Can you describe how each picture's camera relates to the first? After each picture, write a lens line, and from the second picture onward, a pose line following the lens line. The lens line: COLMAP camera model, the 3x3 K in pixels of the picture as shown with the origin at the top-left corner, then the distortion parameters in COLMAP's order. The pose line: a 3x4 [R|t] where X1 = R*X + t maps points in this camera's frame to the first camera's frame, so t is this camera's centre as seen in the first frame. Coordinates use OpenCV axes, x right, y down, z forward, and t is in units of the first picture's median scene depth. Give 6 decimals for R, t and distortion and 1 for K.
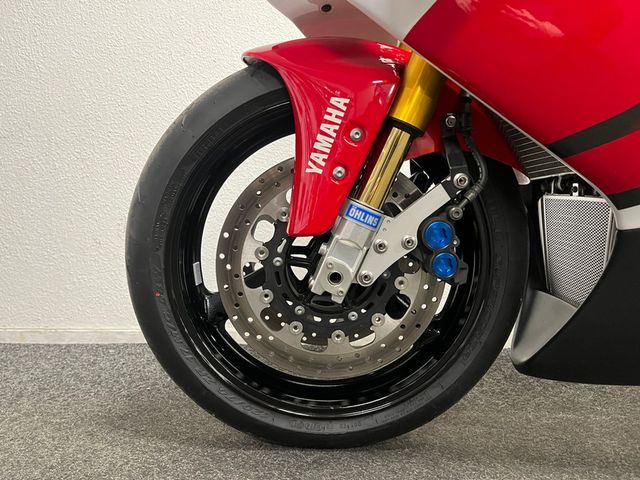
lens RADIAL K [[482.7, 0, 318.8], [0, 482.7, 239.5], [0, 0, 1]] dist [0.037305, -0.005545]
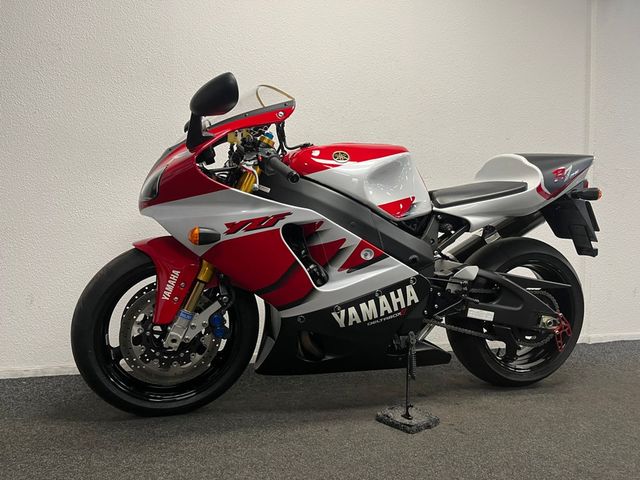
lens RADIAL K [[482.7, 0, 319.8], [0, 482.7, 238.1], [0, 0, 1]] dist [0.037305, -0.005545]
pose [[0.952850, 0.010245, 0.303270, -0.011340], [0.000634, 0.999360, -0.035753, -0.331042], [-0.303442, 0.034260, 0.952234, -1.500222]]
